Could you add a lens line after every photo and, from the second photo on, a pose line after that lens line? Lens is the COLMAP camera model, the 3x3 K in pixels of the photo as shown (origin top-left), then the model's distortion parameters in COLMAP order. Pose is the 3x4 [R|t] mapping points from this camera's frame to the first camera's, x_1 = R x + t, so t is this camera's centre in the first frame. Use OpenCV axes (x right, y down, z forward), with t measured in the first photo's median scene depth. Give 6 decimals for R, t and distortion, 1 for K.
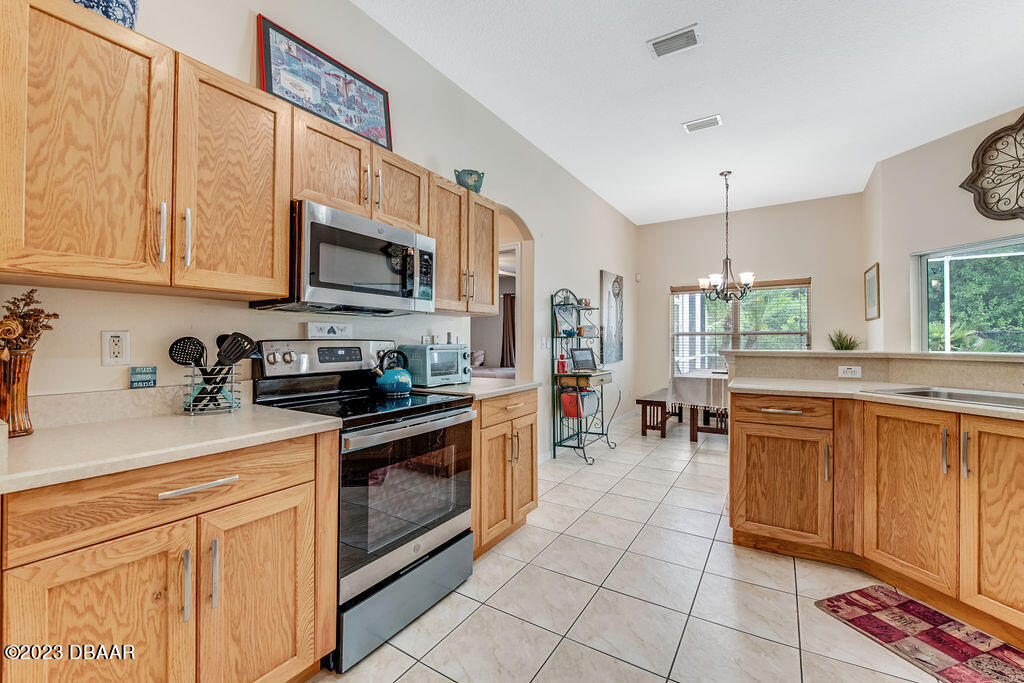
lens RADIAL K [[424.0, 0, 513.1], [0, 424.0, 318.4], [0, 0, 1]] dist [-0.000639, -0.007363]
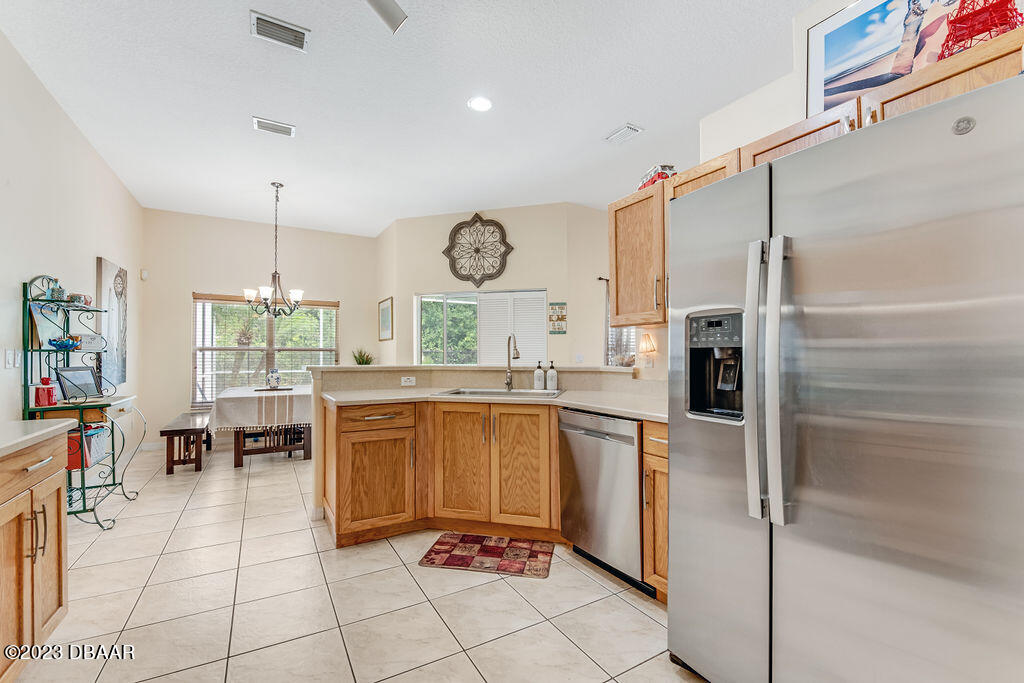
lens RADIAL K [[425.9, 0, 506.7], [0, 425.9, 342.7], [0, 0, 1]] dist [-0.000493, -0.006875]
pose [[0.470435, 0.031282, 0.881880, -0.234666], [-0.048781, 0.998765, -0.009406, 0.007629], [-0.881085, -0.038594, 0.471380, 0.143349]]
